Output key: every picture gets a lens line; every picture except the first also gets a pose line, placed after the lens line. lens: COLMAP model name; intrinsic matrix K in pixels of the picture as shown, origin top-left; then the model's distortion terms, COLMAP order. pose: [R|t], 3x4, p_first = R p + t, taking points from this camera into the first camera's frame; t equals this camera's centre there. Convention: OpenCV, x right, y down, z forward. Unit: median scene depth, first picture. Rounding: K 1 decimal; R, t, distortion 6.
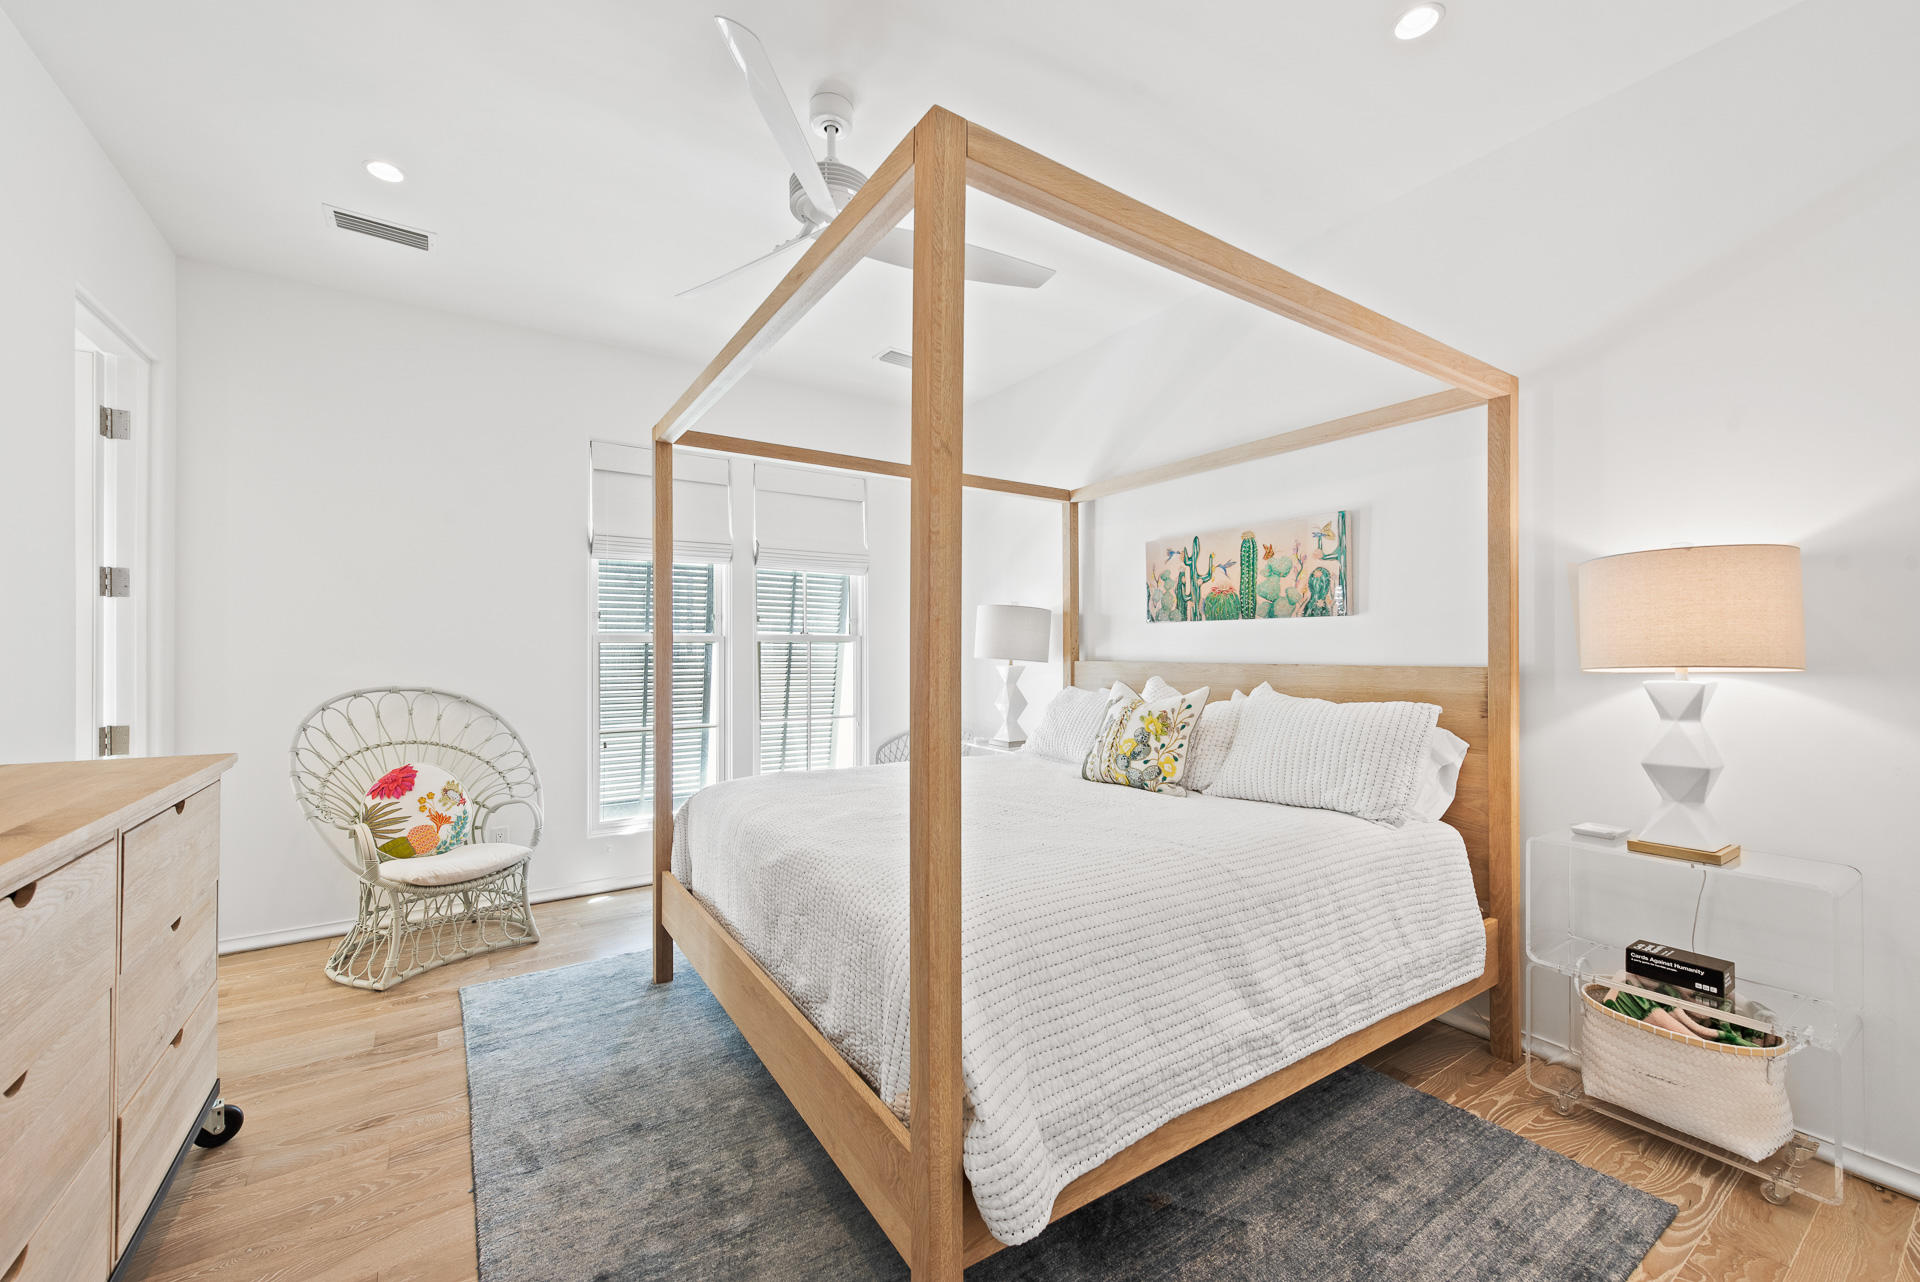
lens RADIAL K [[757.5, 0, 960.7], [0, 757.5, 647.5], [0, 0, 1]] dist [-0.000192, -0.000025]
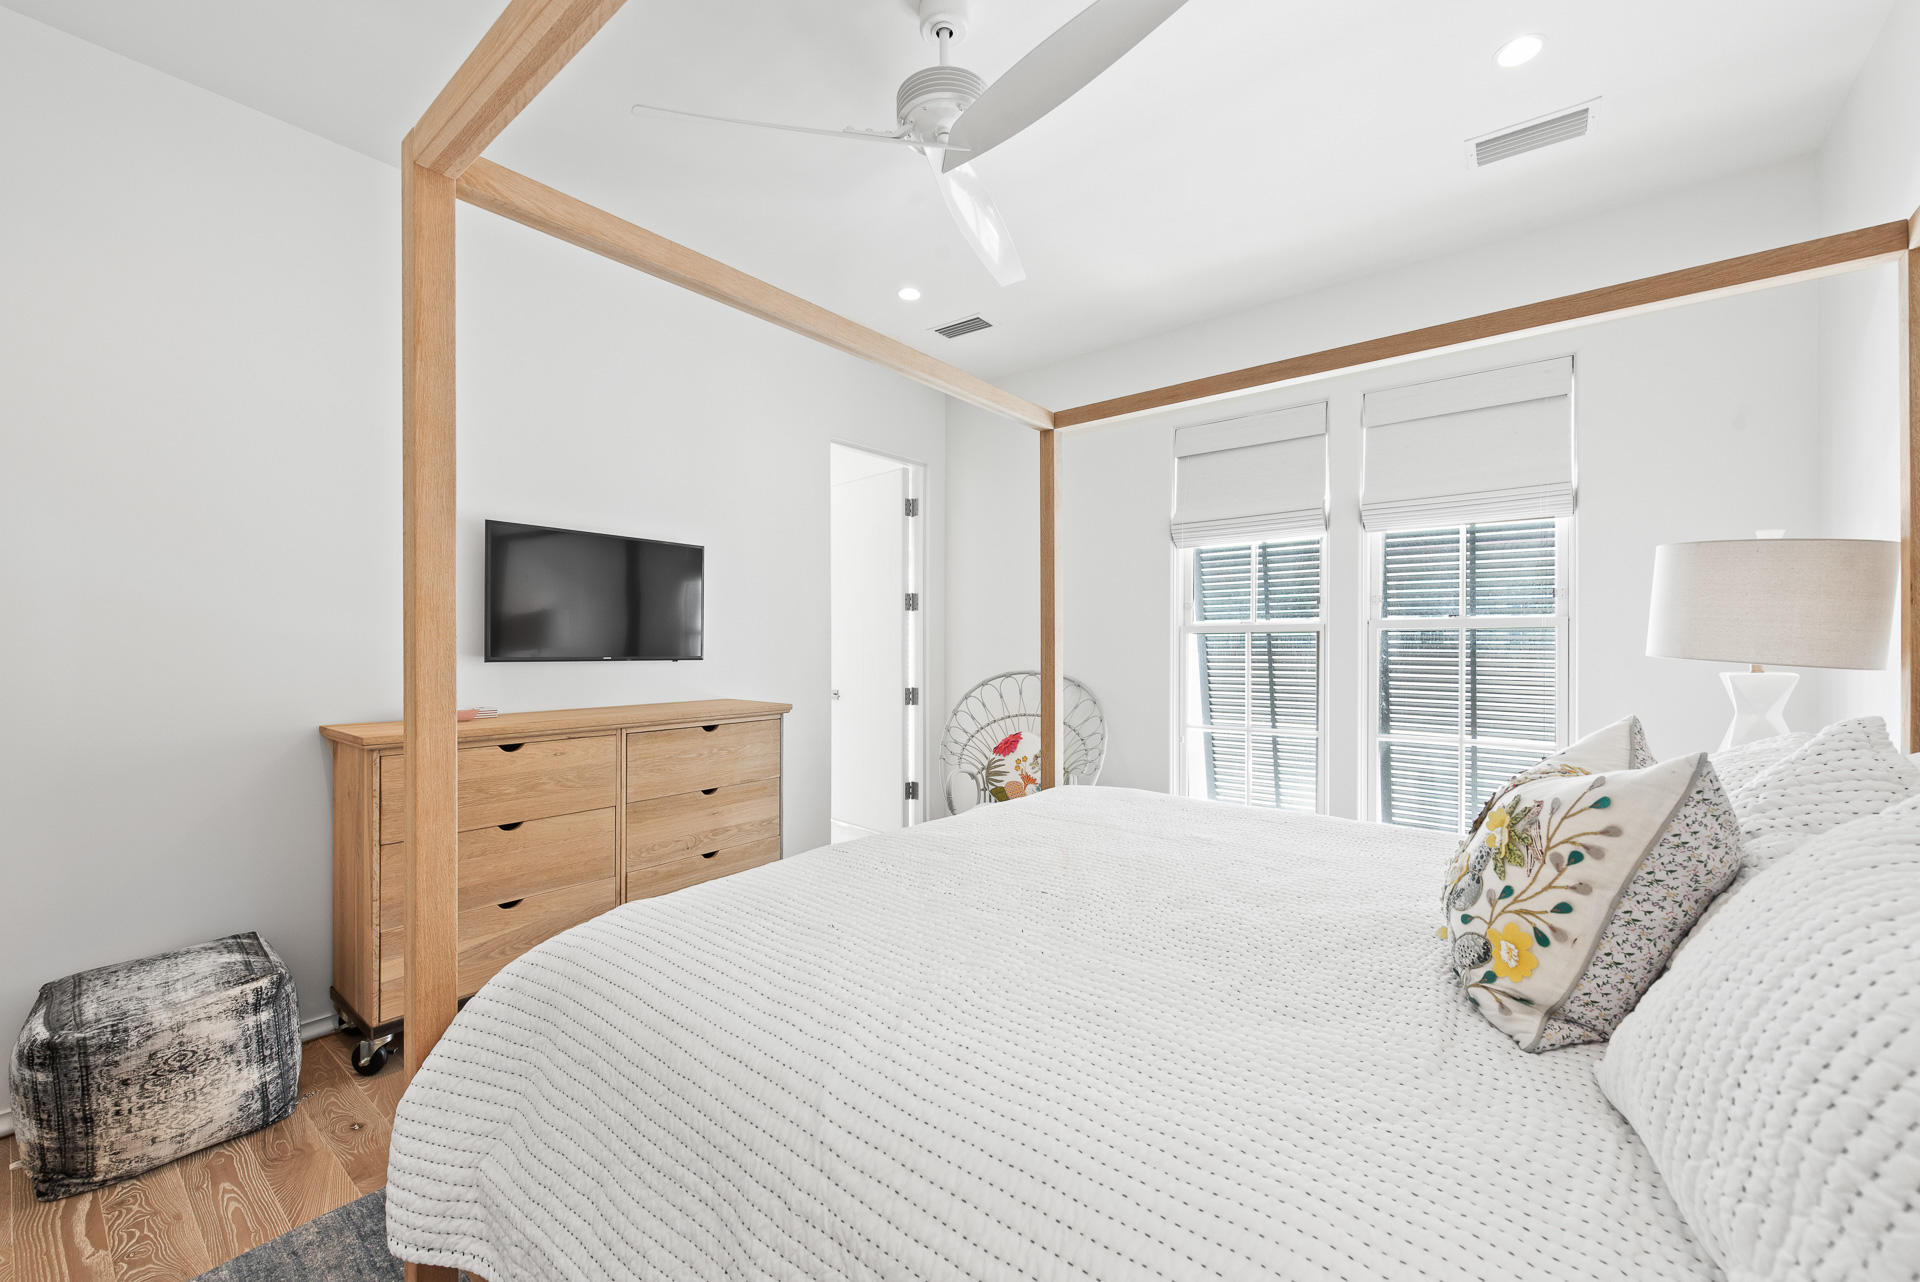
lens RADIAL K [[757.5, 0, 962.1], [0, 757.5, 646.3], [0, 0, 1]] dist [-0.000192, -0.000025]
pose [[0.306640, 0.002642, -0.951822, 0.486733], [0.010790, 0.999922, 0.006251, 0.001903], [0.951764, -0.012187, 0.306588, 0.562155]]
